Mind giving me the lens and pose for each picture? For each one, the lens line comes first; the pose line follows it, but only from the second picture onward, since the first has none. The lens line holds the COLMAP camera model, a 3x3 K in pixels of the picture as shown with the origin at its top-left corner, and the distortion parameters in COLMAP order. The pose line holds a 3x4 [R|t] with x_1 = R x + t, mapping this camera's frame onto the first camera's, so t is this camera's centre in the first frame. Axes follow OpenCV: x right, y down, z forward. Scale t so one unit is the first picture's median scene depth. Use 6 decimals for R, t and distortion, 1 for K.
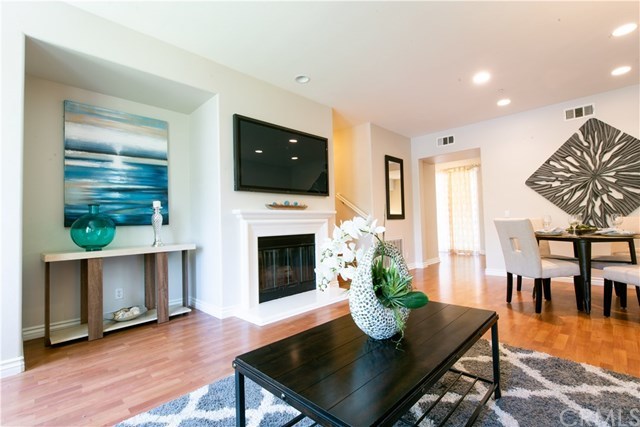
lens RADIAL K [[294.7, 0, 316.7], [0, 294.7, 212.9], [0, 0, 1]] dist [-0.003904, -0.001400]
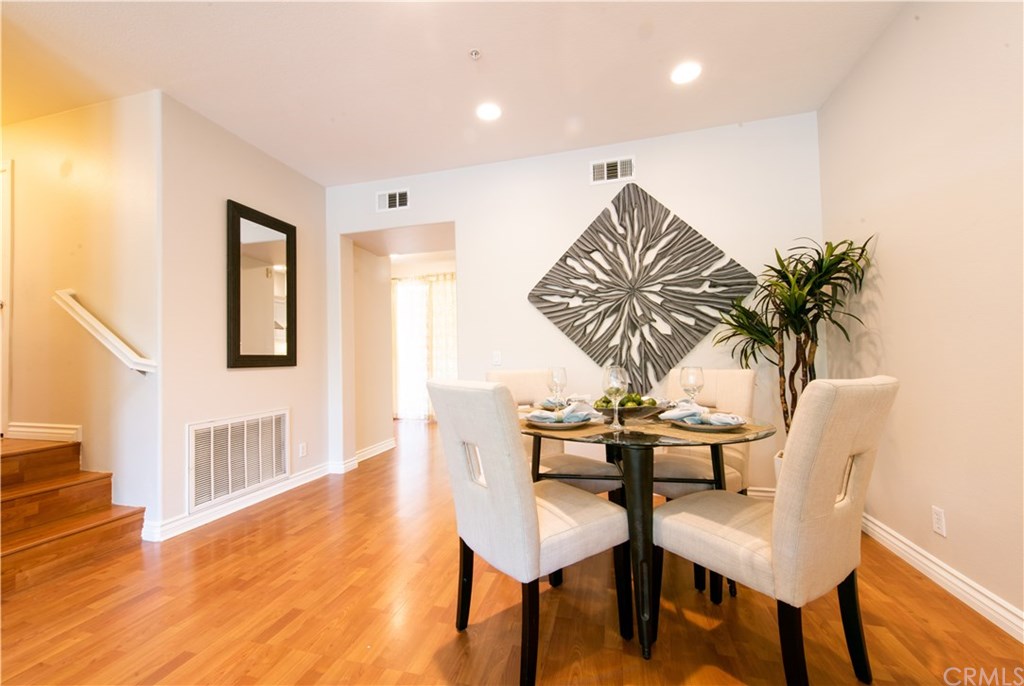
lens RADIAL K [[412.6, 0, 512.3], [0, 412.6, 345.5], [0, 0, 1]] dist [0.000053, -0.000022]
pose [[0.856839, 0.024369, 0.515007, 0.347563], [-0.020705, 0.999703, -0.012855, -0.009857], [-0.515168, 0.000352, 0.857089, 0.435507]]
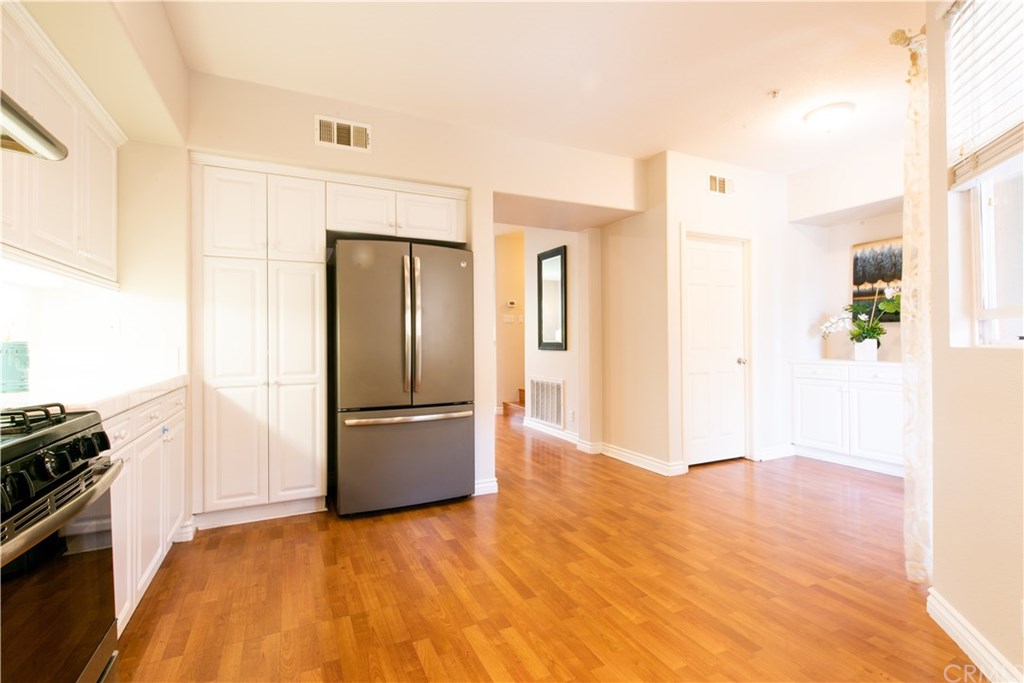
lens RADIAL K [[471.6, 0, 510.2], [0, 471.6, 341.7], [0, 0, 1]] dist [-0.003904, -0.001400]
pose [[-0.325155, 0.032896, -0.945088, 1.614886], [0.045163, 0.998795, 0.019227, -0.024641], [0.944582, -0.036431, -0.326249, 1.612846]]
